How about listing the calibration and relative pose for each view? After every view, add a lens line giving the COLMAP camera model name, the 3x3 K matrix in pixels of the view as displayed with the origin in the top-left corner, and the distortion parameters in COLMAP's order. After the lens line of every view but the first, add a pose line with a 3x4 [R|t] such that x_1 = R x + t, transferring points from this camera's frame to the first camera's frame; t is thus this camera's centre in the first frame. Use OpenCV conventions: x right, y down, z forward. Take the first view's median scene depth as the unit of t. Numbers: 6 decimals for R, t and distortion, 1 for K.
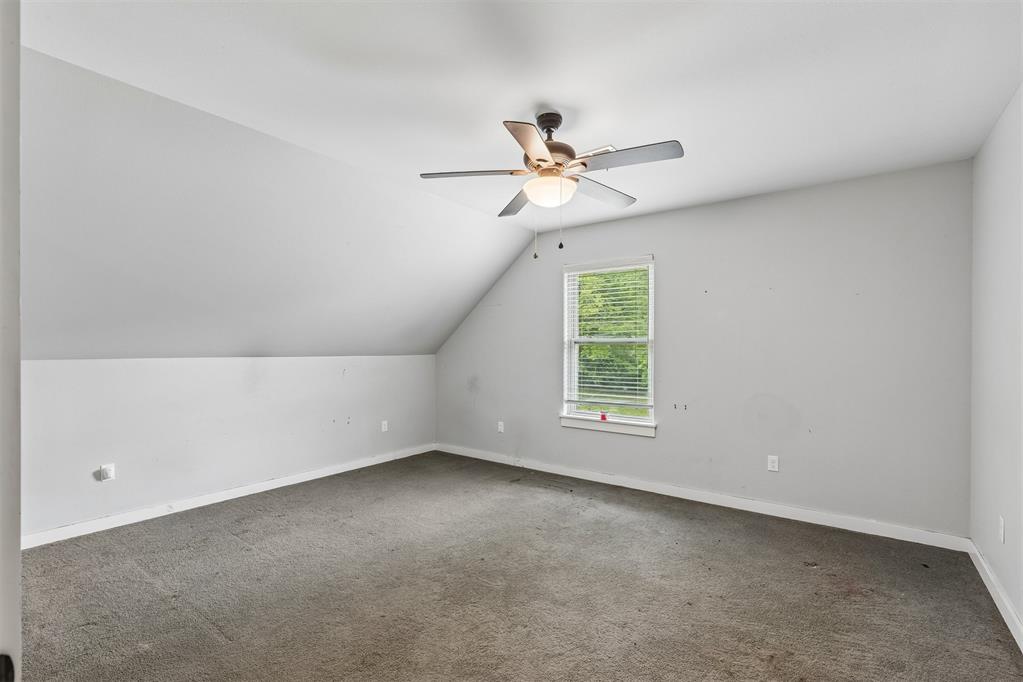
lens RADIAL K [[464.7, 0, 513.2], [0, 464.7, 340.4], [0, 0, 1]] dist [0.000956, 0.000182]
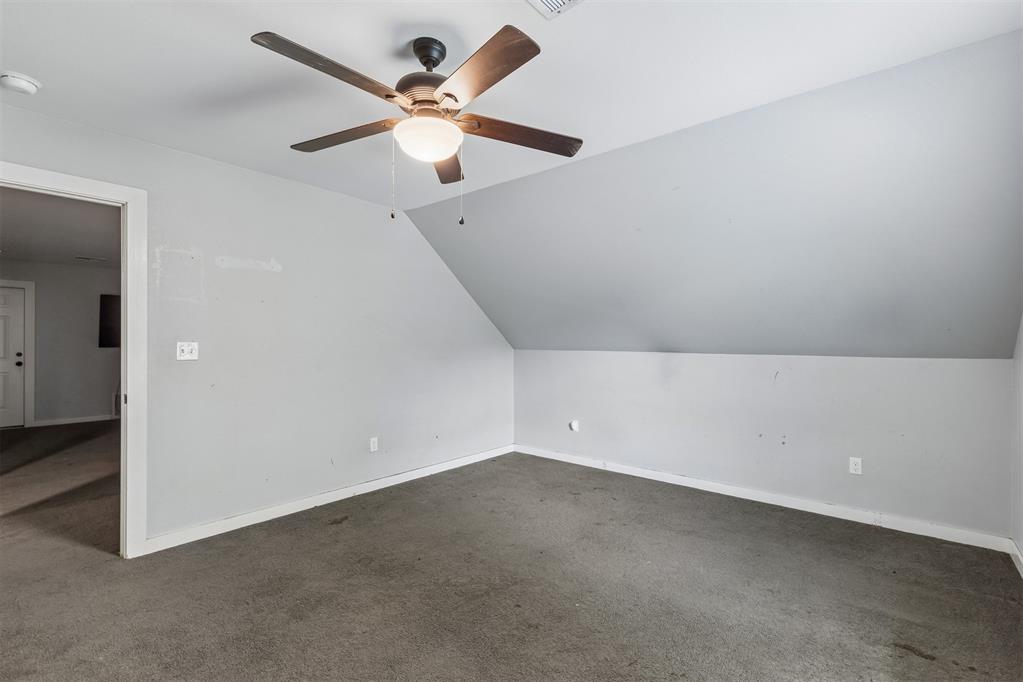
lens RADIAL K [[464.7, 0, 513.2], [0, 464.7, 340.4], [0, 0, 1]] dist [0.000956, 0.000182]
pose [[-0.070964, -0.004725, -0.997468, 0.542704], [0.012786, 0.999902, -0.005646, 0.010198], [0.997397, -0.013154, -0.070896, 0.770050]]
